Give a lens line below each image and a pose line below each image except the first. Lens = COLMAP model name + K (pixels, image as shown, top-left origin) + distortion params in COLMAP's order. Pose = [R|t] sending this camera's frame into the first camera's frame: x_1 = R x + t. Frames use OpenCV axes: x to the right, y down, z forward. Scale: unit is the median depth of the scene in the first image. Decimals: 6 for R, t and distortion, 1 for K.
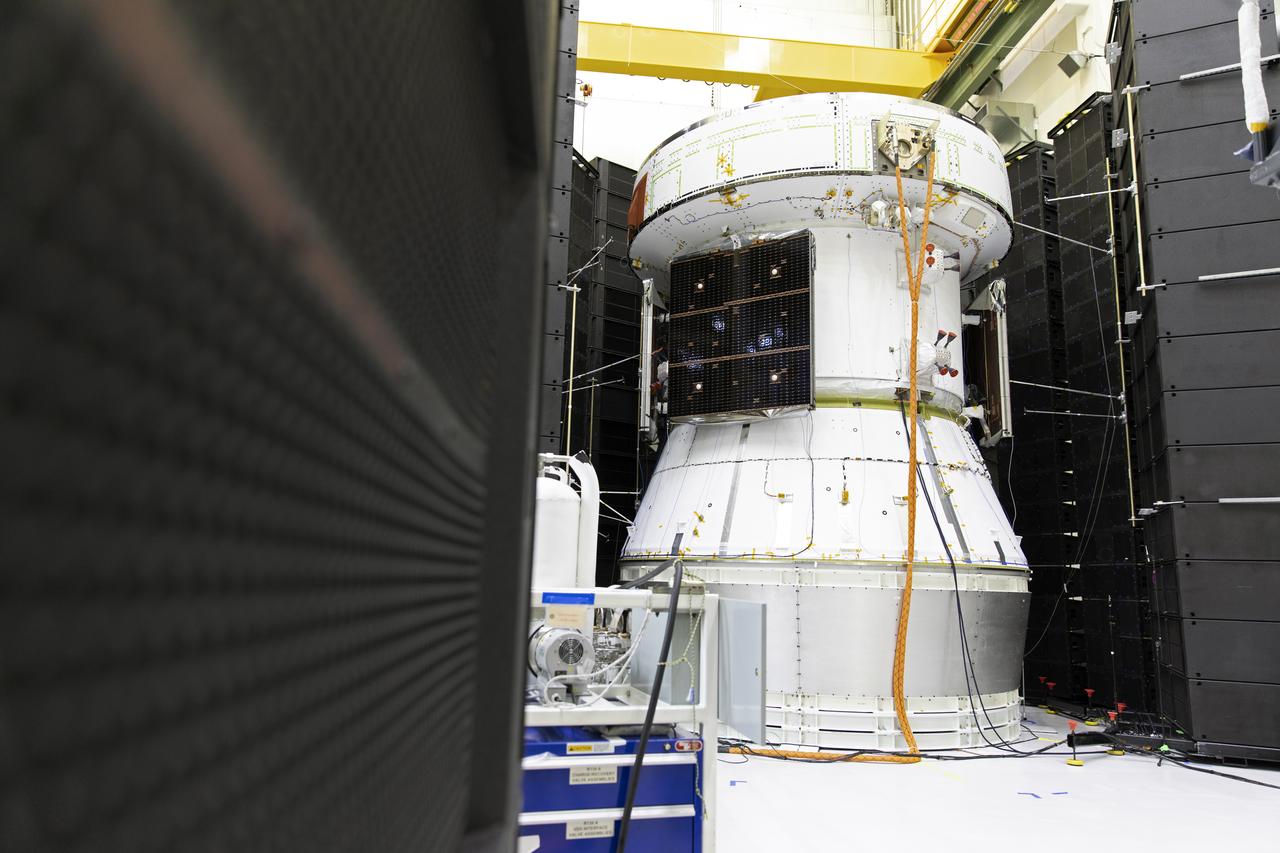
lens RADIAL K [[844.0, 0, 637.4], [0, 844.0, 424.9], [0, 0, 1]] dist [0.010388, -0.003821]
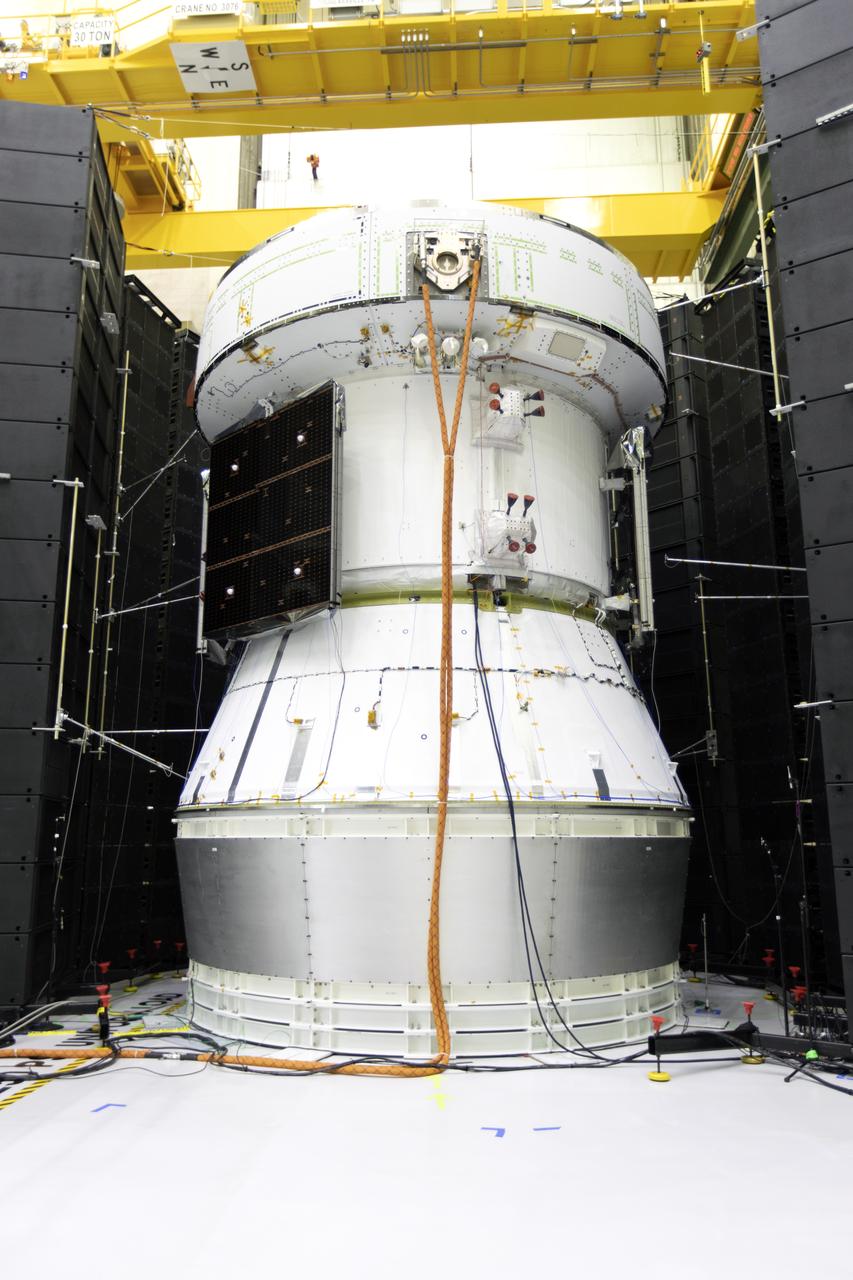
lens RADIAL K [[915.4, 0, 409.5], [0, 915.4, 649.7], [0, 0, 1]] dist [-0.002321, -0.002049]
pose [[0.986888, -0.061260, -0.149332, 0.382856], [0.057466, 0.997909, -0.029597, 0.046771], [0.150833, 0.020628, 0.988344, 0.178967]]
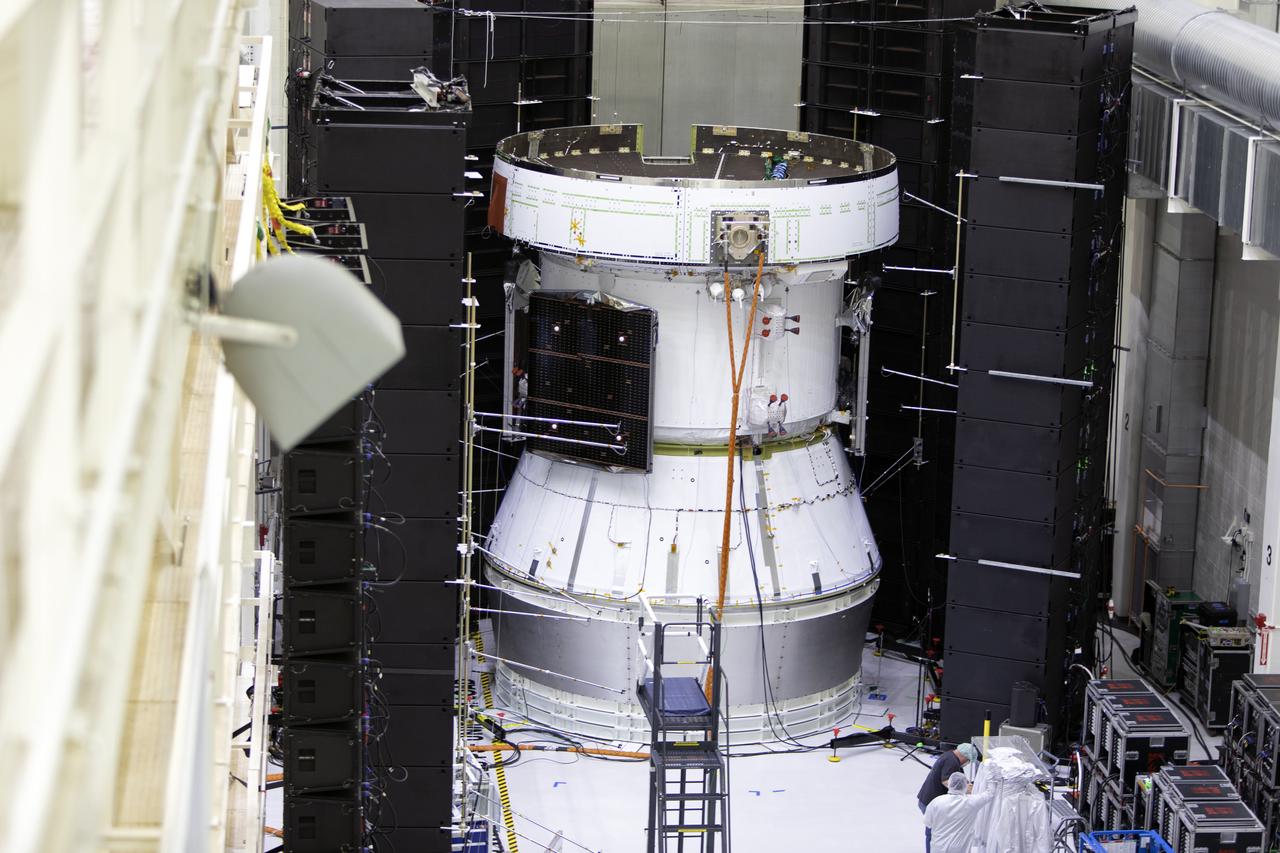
lens RADIAL K [[3255.4, 0, 639.5], [0, 3255.4, 426.3], [0, 0, 1]] dist [-0.021814, 0.000000]
pose [[0.999995, 0.002272, -0.002174, 0.196843], [-0.001228, 0.918549, 0.395304, -1.731716], [0.002895, -0.395300, 0.918548, -2.865673]]
